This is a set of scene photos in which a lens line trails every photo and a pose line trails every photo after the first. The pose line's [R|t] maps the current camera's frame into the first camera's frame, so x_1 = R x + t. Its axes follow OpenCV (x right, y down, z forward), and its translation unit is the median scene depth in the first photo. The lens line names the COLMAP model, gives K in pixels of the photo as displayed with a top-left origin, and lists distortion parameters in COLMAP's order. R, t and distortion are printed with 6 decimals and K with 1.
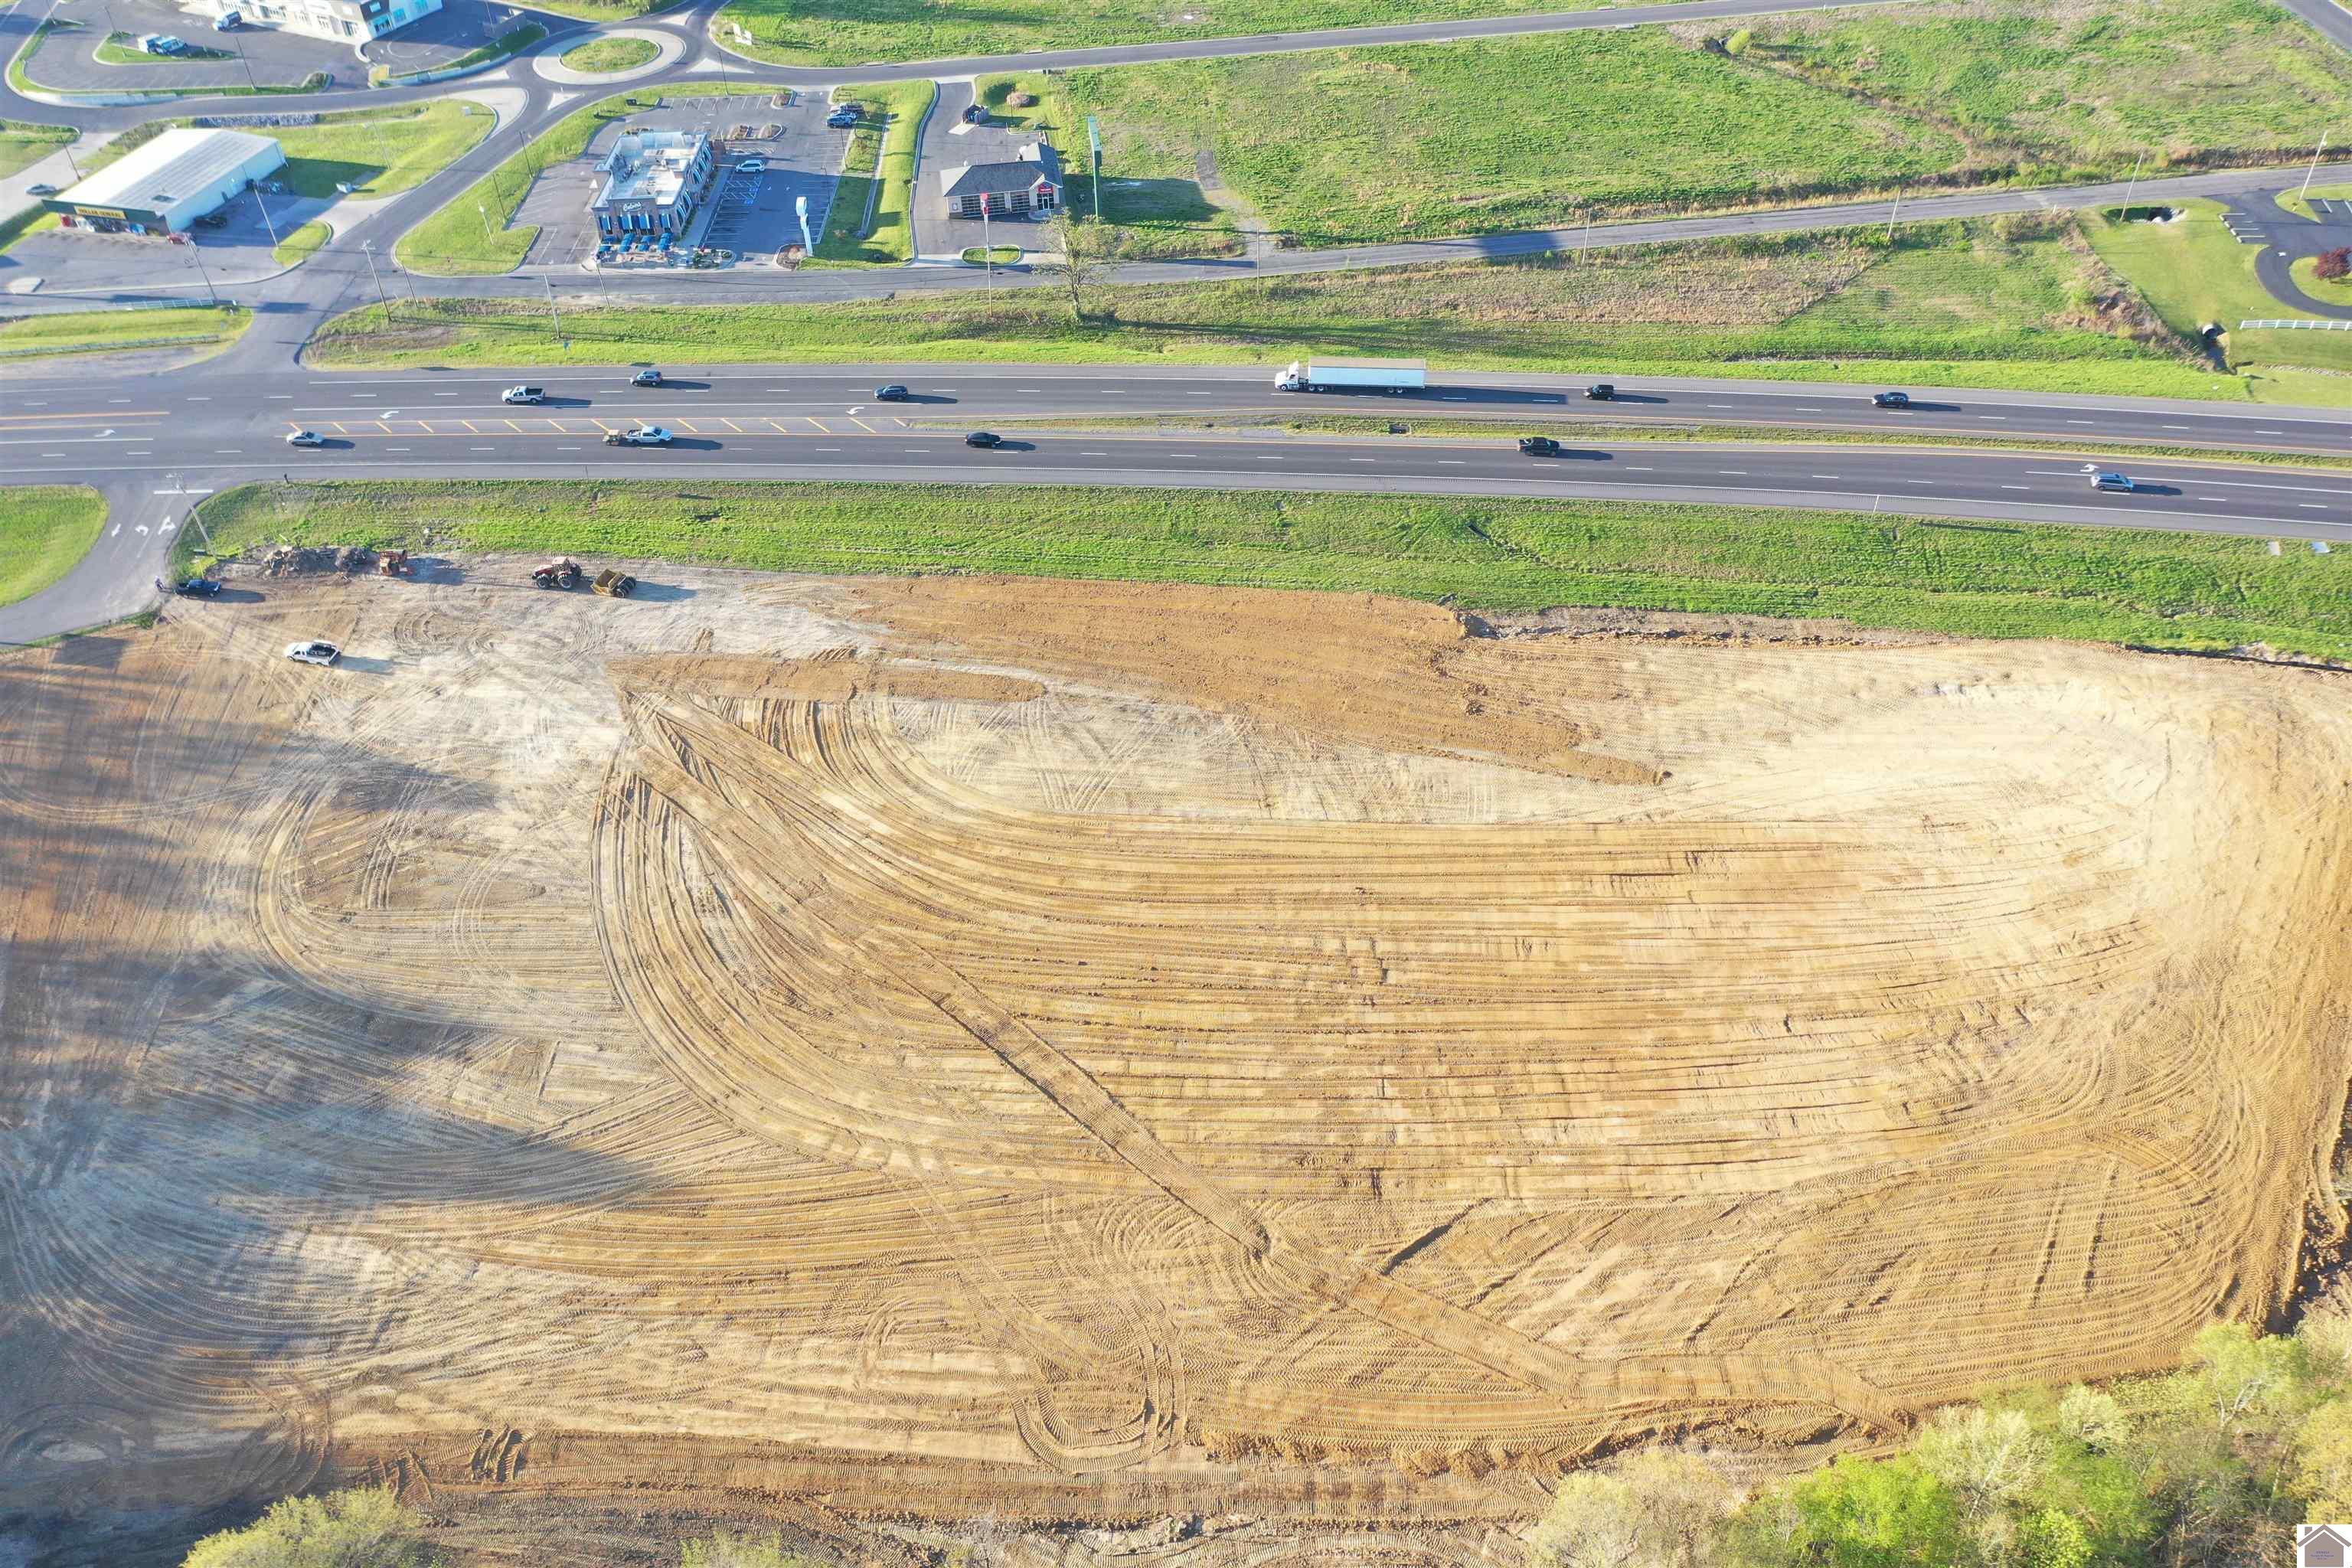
lens RADIAL K [[1830.1, 0, 1185.9], [0, 1830.1, 788.2], [0, 0, 1]] dist [-0.013337, -0.003681]
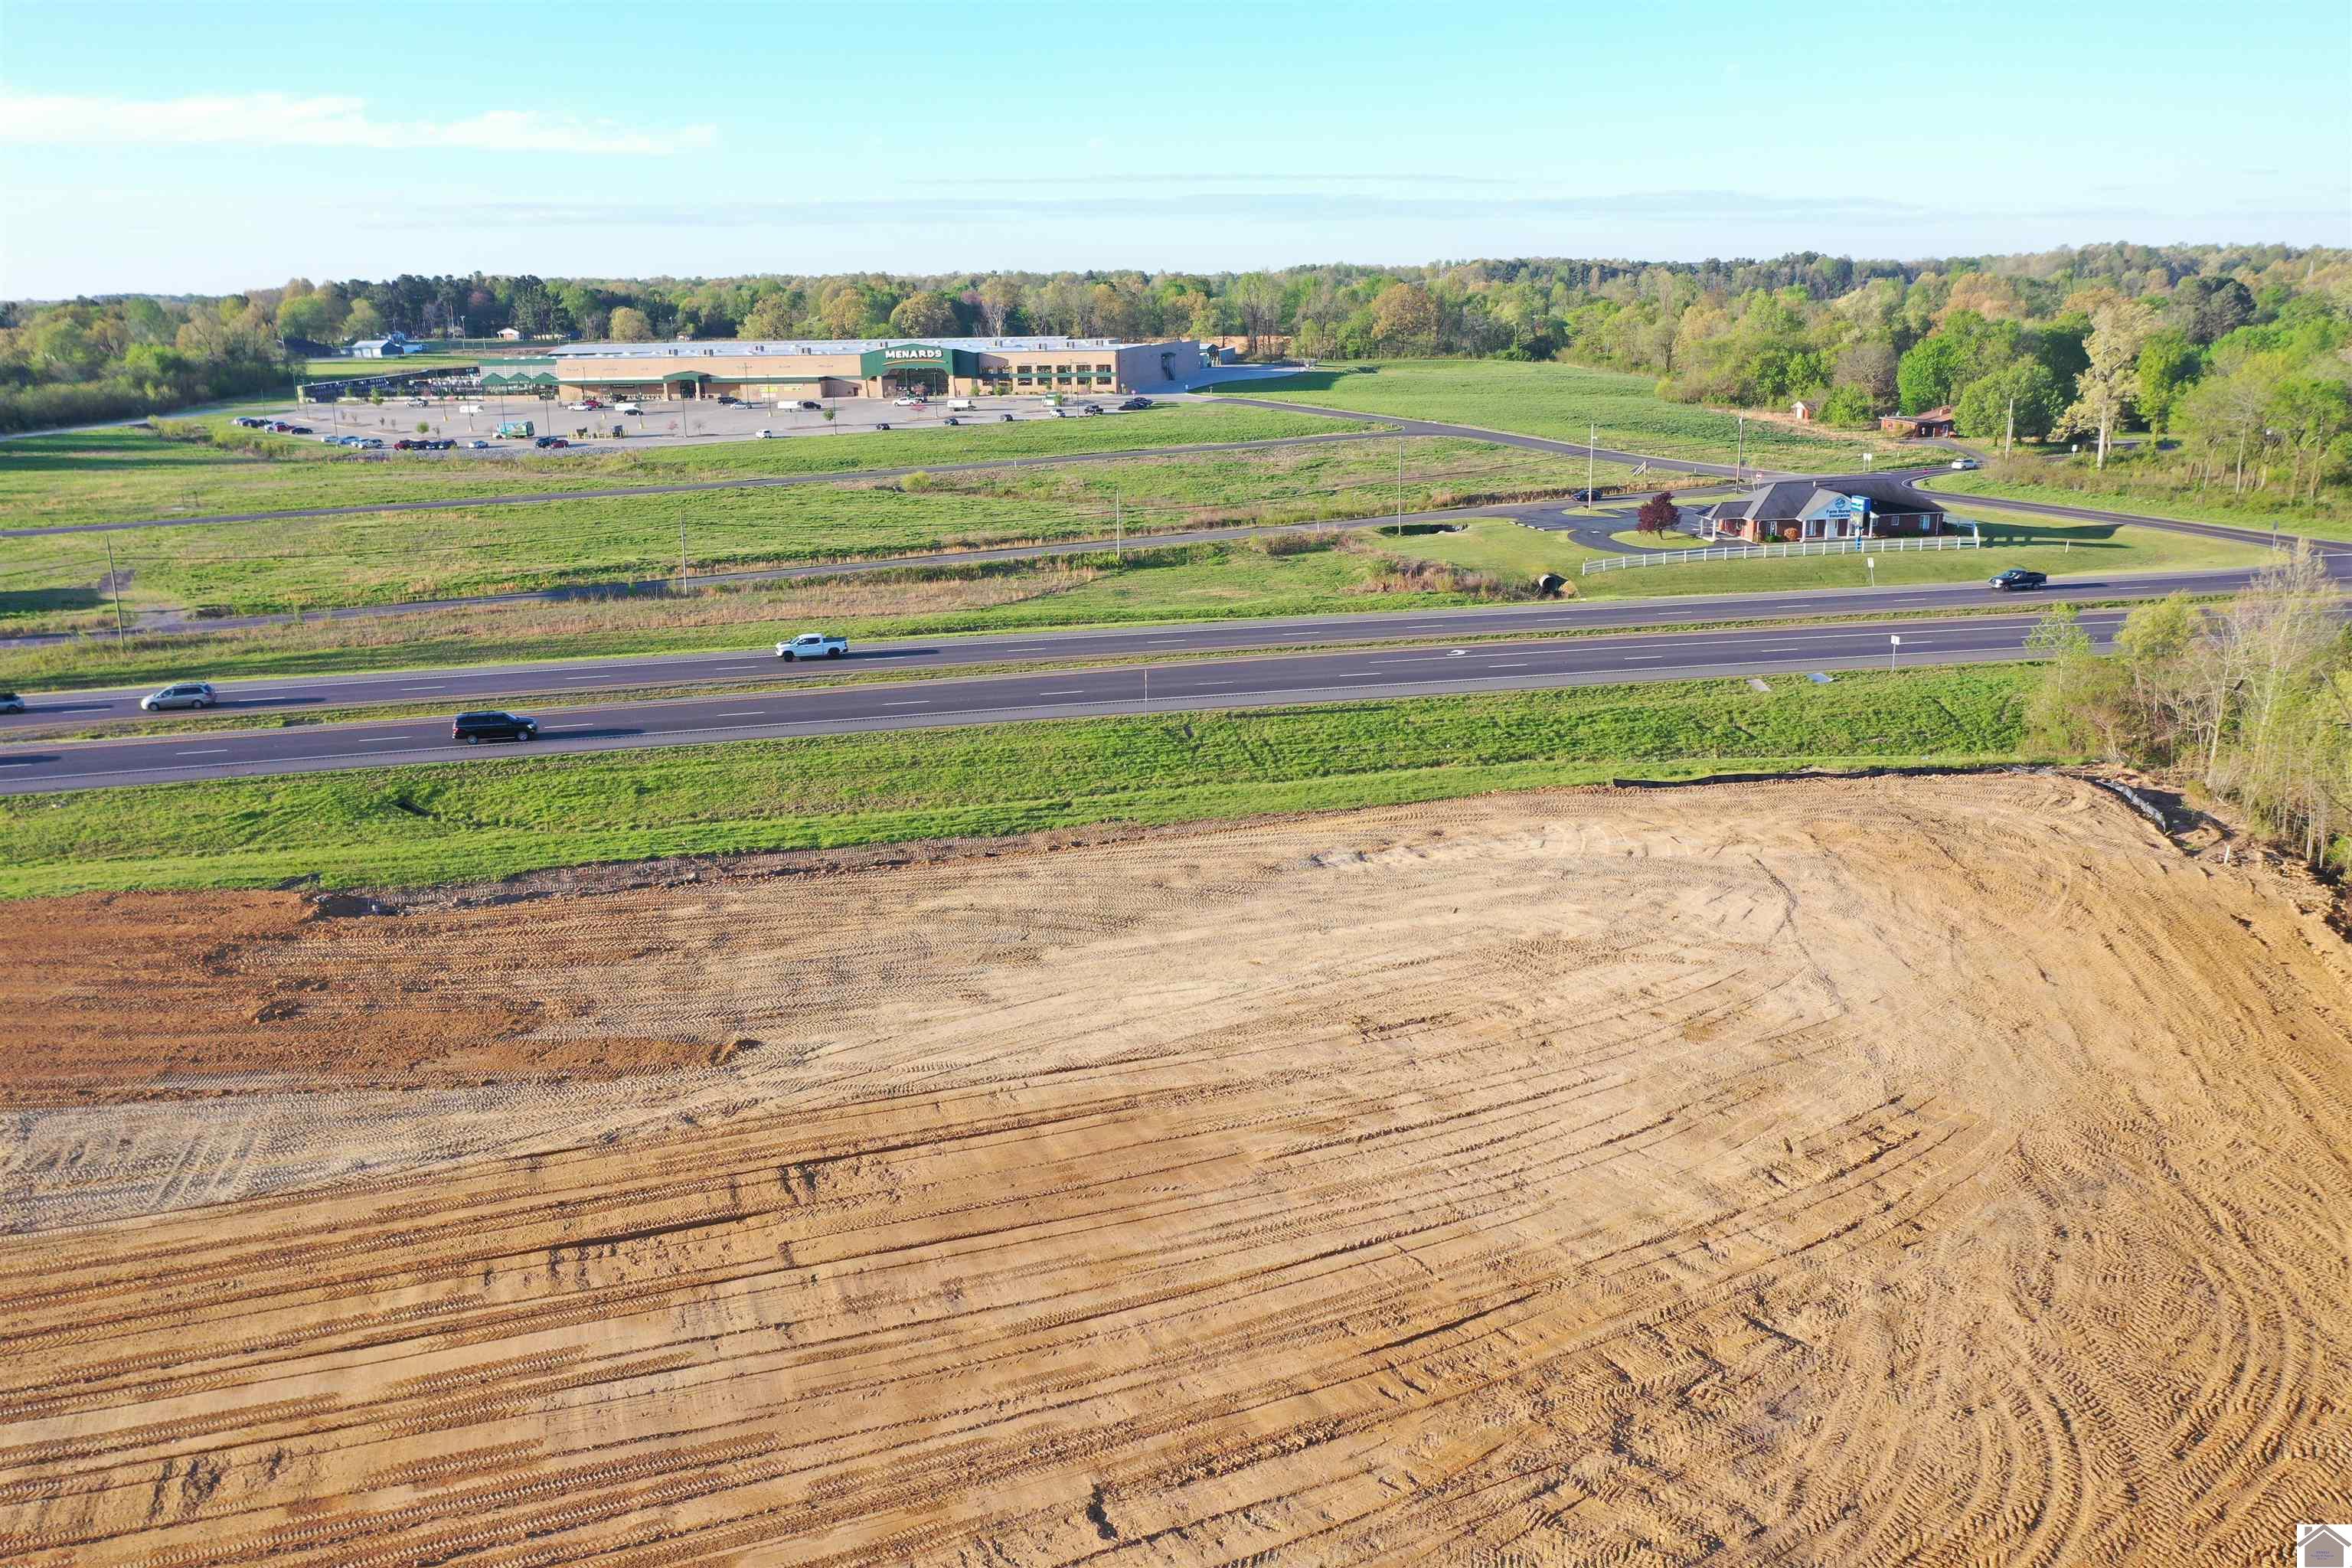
lens RADIAL K [[1842.1, 0, 1183.5], [0, 1842.1, 778.1], [0, 0, 1]] dist [-0.020625, -0.004682]
pose [[0.935592, -0.079672, 0.343977, 0.182237], [0.228503, 0.879314, -0.417844, 0.109124], [-0.269173, 0.469531, 0.840884, 0.507675]]
